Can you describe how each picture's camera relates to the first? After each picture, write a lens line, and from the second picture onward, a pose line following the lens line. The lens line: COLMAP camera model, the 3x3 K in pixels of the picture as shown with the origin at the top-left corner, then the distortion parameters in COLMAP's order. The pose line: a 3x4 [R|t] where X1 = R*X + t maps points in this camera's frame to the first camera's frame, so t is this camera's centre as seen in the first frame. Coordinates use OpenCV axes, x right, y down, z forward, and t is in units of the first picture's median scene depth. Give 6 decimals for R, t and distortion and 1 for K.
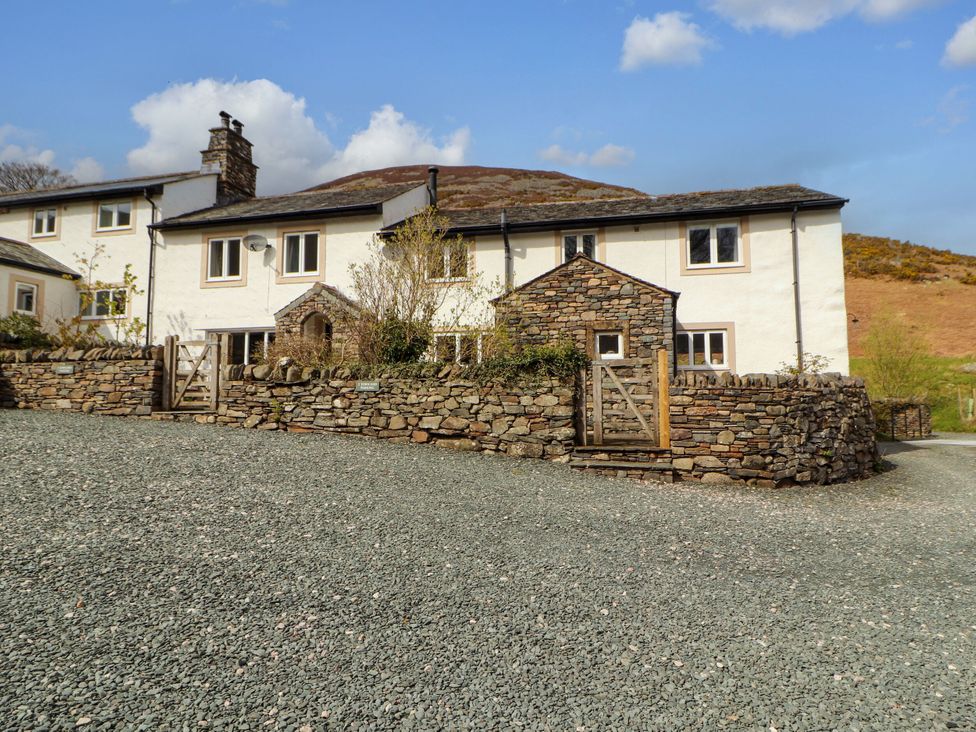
lens RADIAL K [[528.5, 0, 486.1], [0, 528.5, 363.7], [0, 0, 1]] dist [0.002798, -0.015664]
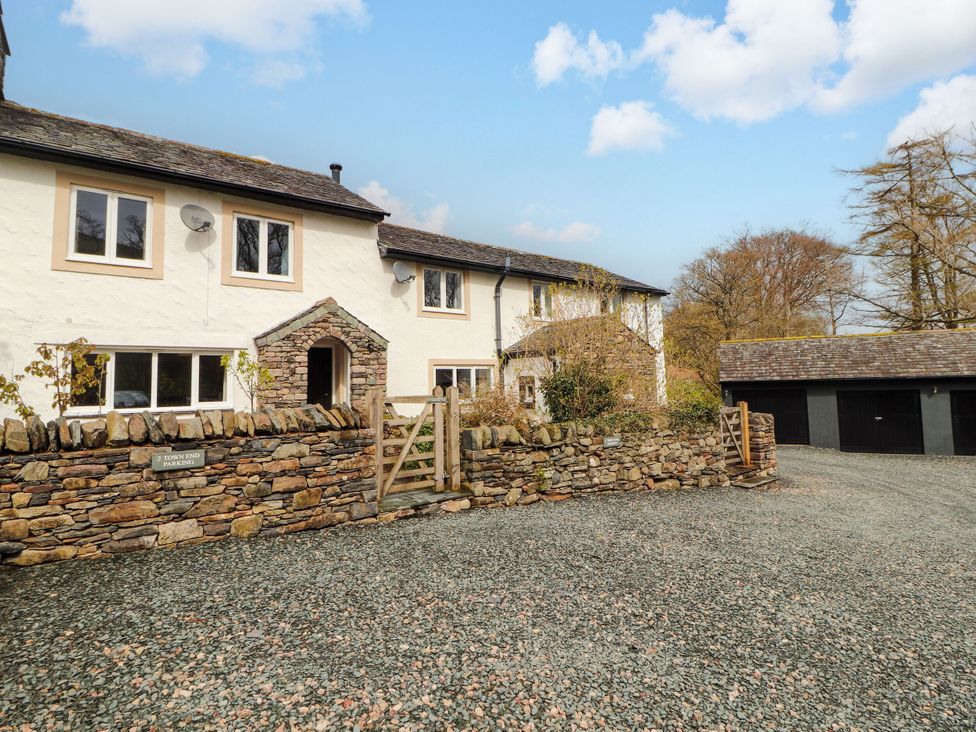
lens RADIAL K [[499.3, 0, 486.0], [0, 499.3, 369.0], [0, 0, 1]] dist [-0.002785, -0.011815]
pose [[0.655105, 0.012874, 0.755428, -0.984753], [-0.028013, 0.999581, 0.007259, -0.086550], [-0.755019, -0.025917, 0.655191, 0.494538]]
